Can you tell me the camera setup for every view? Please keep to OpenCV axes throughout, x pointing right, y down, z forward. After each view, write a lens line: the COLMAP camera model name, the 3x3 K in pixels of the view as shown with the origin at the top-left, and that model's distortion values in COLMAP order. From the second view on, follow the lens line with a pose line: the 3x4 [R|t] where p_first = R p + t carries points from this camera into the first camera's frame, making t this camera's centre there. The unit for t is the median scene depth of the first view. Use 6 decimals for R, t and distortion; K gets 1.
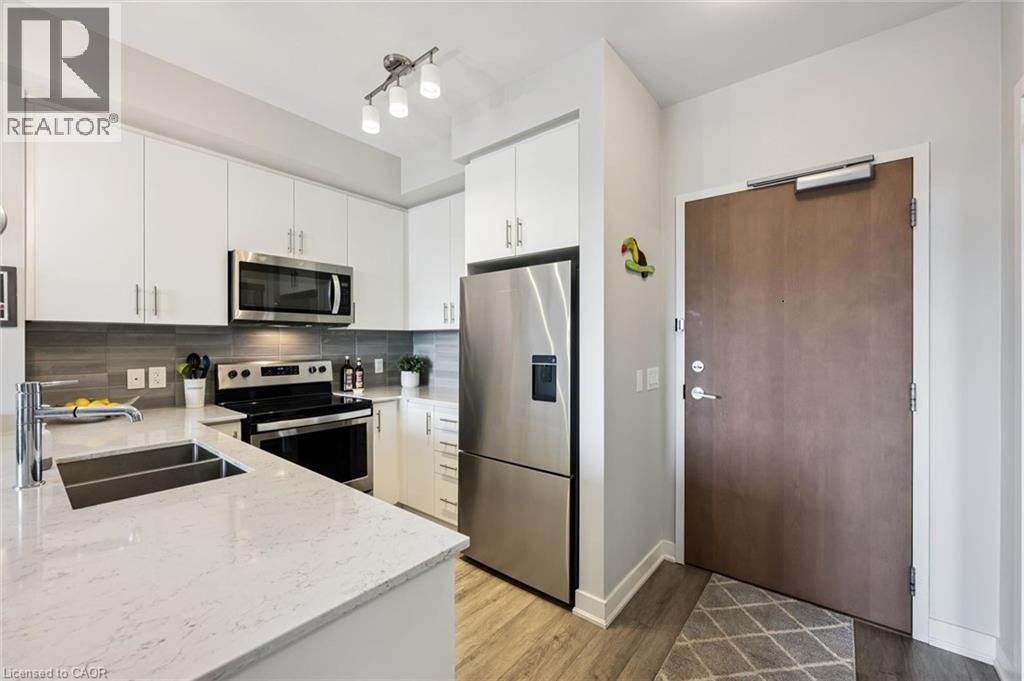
lens RADIAL K [[411.7, 0, 513.8], [0, 411.7, 341.8], [0, 0, 1]] dist [-0.002823, -0.000090]
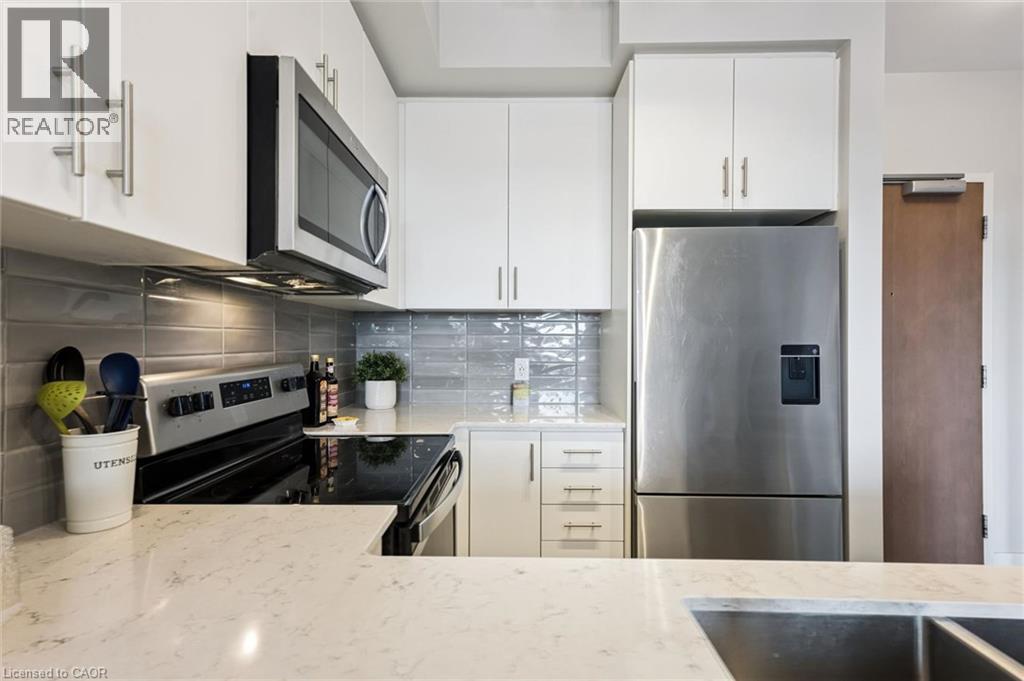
lens RADIAL K [[478.7, 0, 512.0], [0, 478.7, 340.5], [0, 0, 1]] dist [0.026201, 0.000280]
pose [[0.781177, 0.004277, 0.624295, -0.892777], [-0.002981, 0.999991, -0.003120, 0.028654], [-0.624302, 0.000576, 0.781183, 0.618672]]
